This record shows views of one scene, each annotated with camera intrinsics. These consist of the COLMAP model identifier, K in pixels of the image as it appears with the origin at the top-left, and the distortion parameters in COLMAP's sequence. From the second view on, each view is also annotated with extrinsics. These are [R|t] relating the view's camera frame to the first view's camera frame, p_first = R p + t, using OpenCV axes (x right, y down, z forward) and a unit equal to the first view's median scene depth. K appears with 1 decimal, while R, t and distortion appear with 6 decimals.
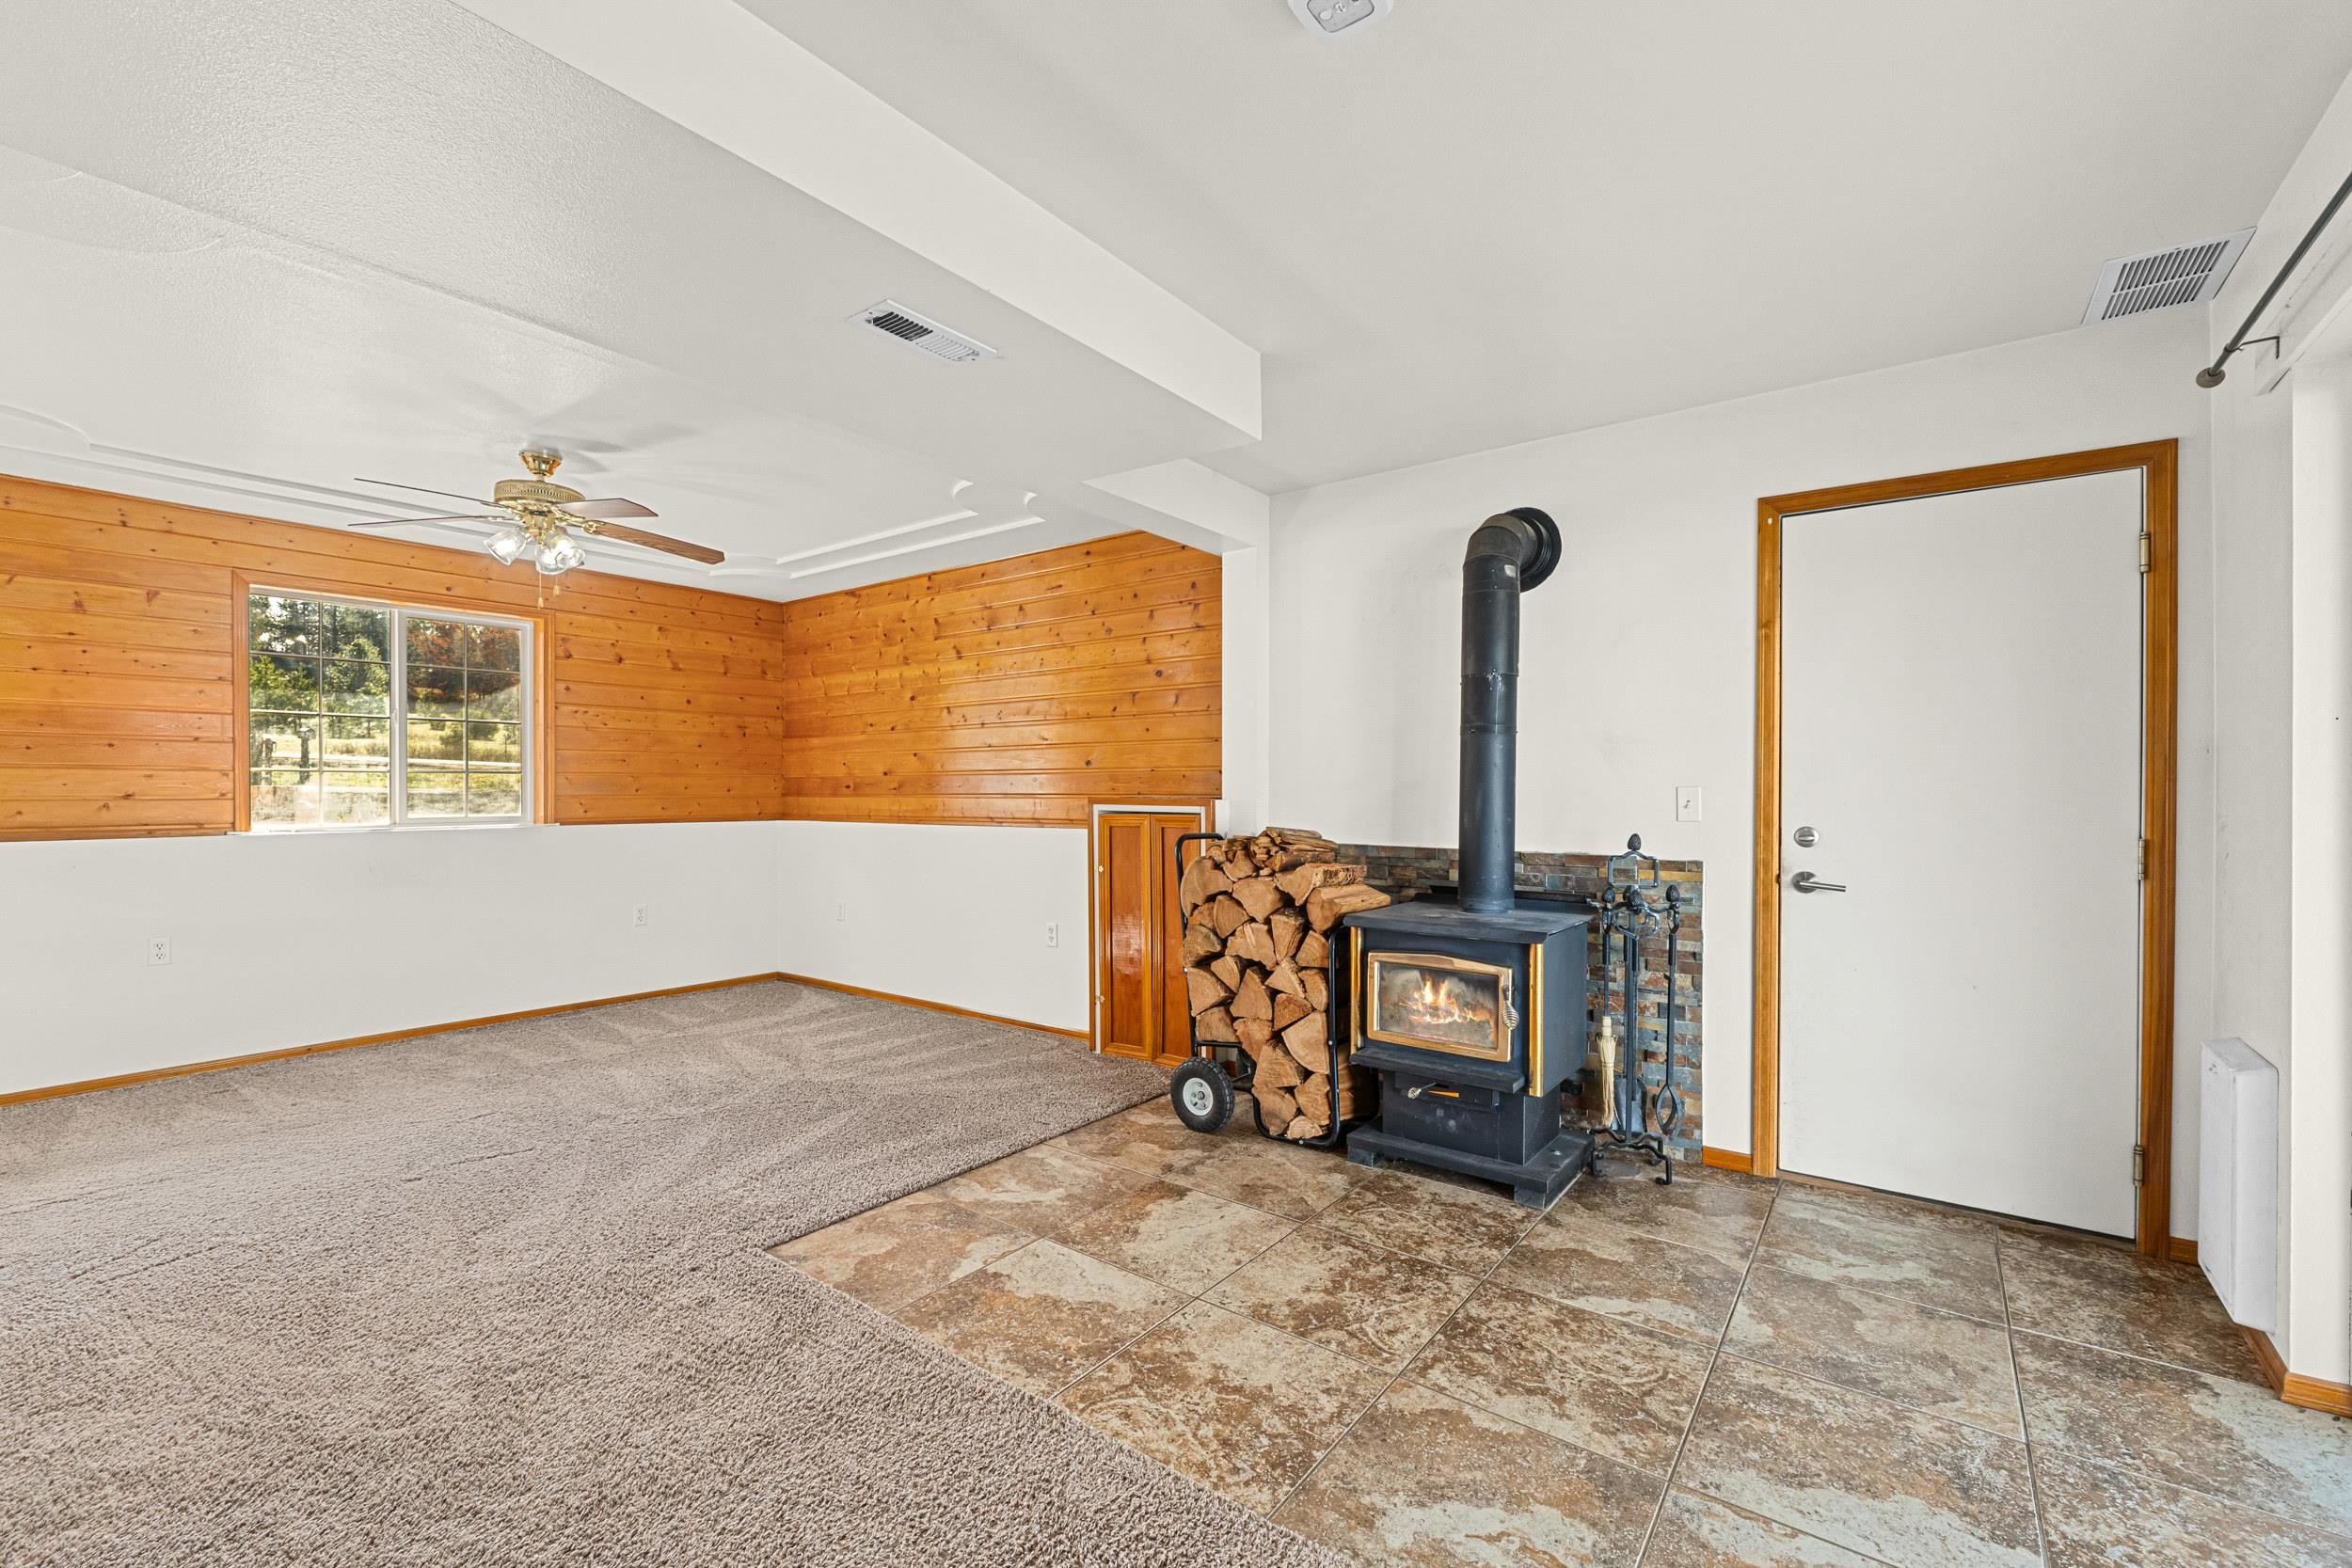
lens RADIAL K [[997.7, 0, 1162.0], [0, 997.7, 777.6], [0, 0, 1]] dist [-0.006821, 0.000748]
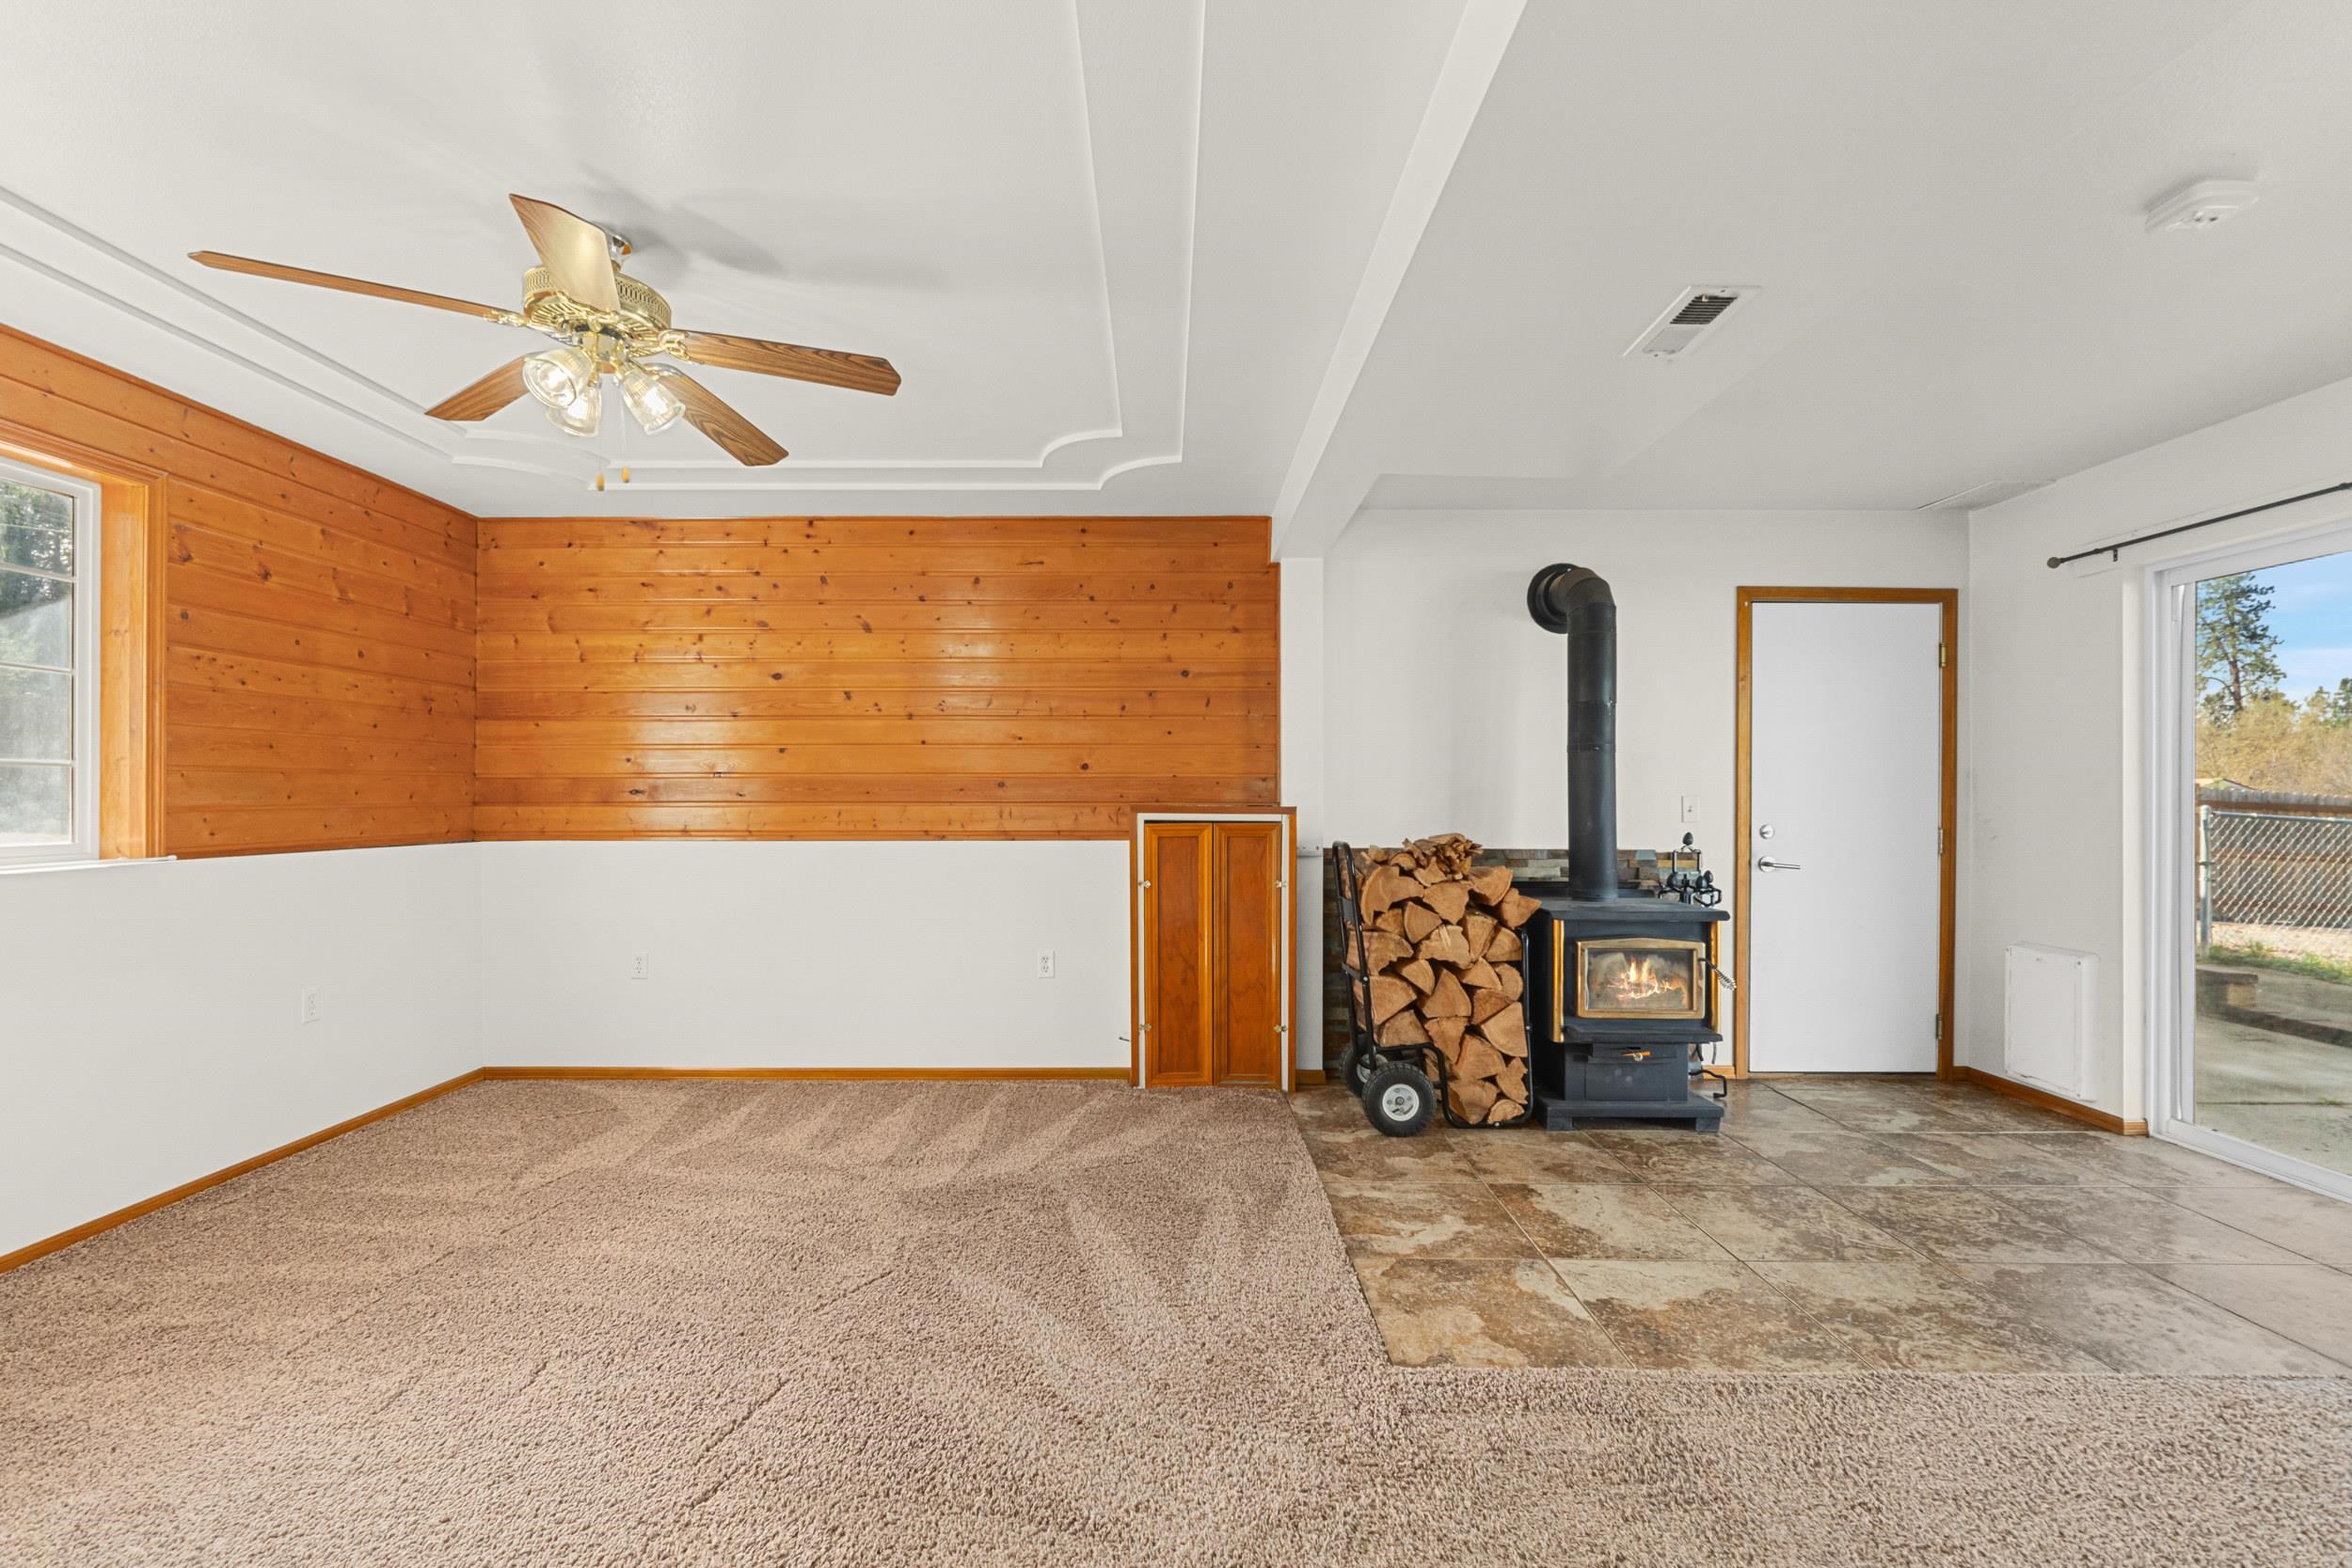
lens RADIAL K [[997.7, 0, 1151.5], [0, 997.7, 782.3], [0, 0, 1]] dist [-0.006821, 0.000748]
pose [[0.796105, 0.009900, 0.605078, -0.810196], [-0.009318, 0.999948, -0.004101, 0.002986], [-0.605087, -0.002373, 0.796156, 0.365980]]
